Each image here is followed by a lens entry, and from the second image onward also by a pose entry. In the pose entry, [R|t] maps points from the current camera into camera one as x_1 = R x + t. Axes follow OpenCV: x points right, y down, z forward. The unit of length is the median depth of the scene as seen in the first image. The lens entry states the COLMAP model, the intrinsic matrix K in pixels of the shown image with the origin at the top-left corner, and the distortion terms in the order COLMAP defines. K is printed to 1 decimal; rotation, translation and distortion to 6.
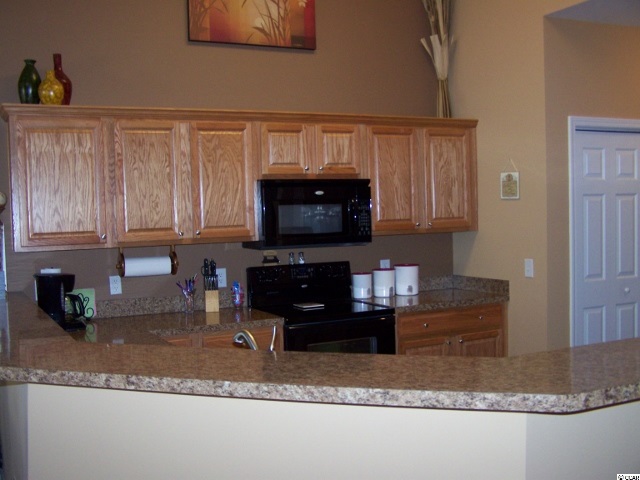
lens RADIAL K [[712.1, 0, 320.0], [0, 712.1, 240.0], [0, 0, 1]] dist [-0.119603, 0.024471]
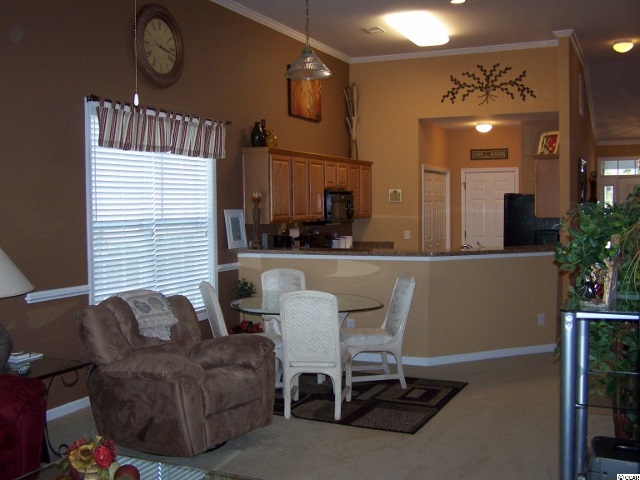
lens RADIAL K [[727.1, 0, 320.0], [0, 727.1, 240.0], [0, 0, 1]] dist [-0.183698, -0.006189]
pose [[0.768936, -0.012530, 0.639203, -1.508125], [0.019038, 0.999813, -0.003303, 0.066830], [-0.639043, 0.014709, 0.769031, -0.593415]]
